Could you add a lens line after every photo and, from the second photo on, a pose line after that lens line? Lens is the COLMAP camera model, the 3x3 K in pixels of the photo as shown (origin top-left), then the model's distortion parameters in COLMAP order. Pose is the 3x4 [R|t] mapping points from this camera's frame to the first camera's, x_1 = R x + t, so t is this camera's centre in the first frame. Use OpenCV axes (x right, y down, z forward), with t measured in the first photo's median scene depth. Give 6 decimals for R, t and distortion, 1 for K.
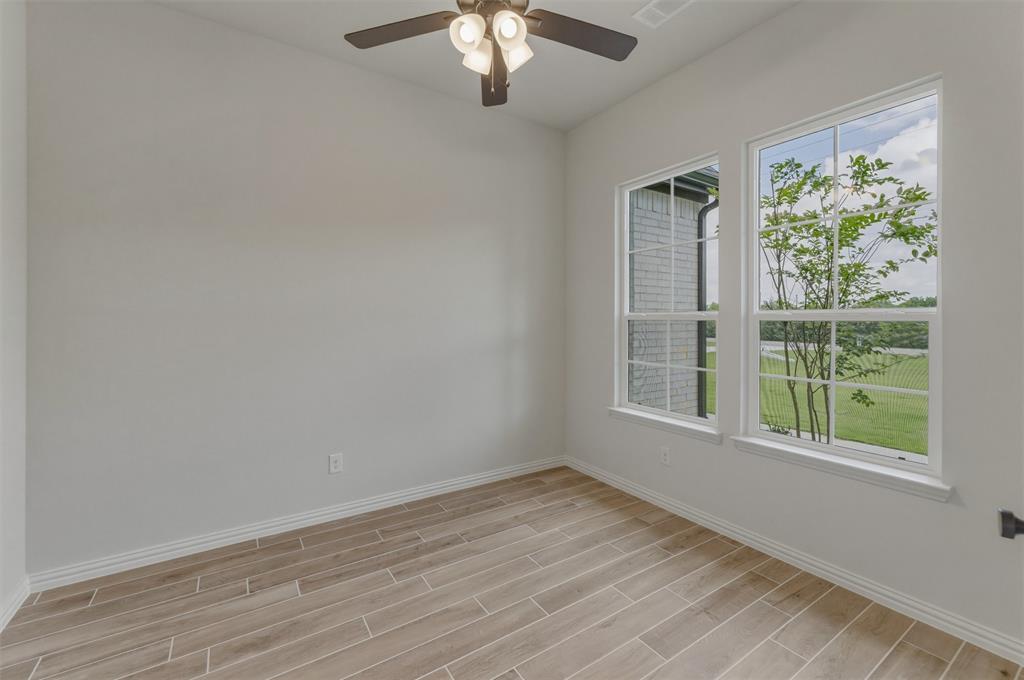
lens RADIAL K [[420.3, 0, 517.3], [0, 420.3, 342.2], [0, 0, 1]] dist [0.010555, -0.001130]
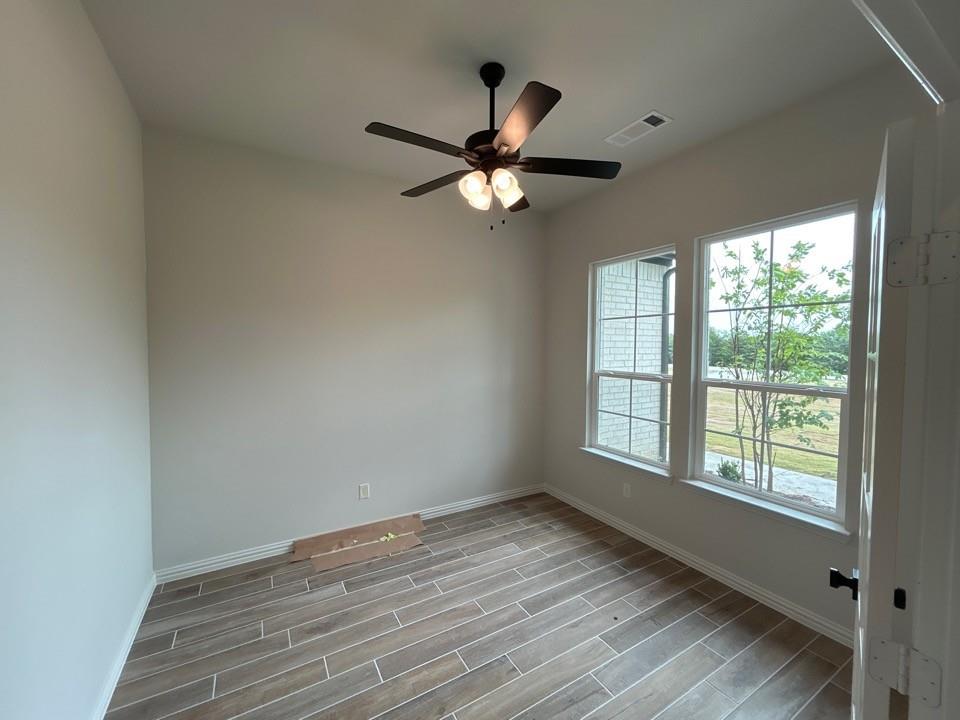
lens RADIAL K [[405.2, 0, 476.9], [0, 405.2, 355.7], [0, 0, 1]] dist [0.015162, 0.000596]
pose [[0.998335, 0.006559, -0.057305, -0.023816], [-0.004904, 0.999568, 0.028972, -0.195047], [0.057470, -0.028643, 0.997936, -0.249647]]
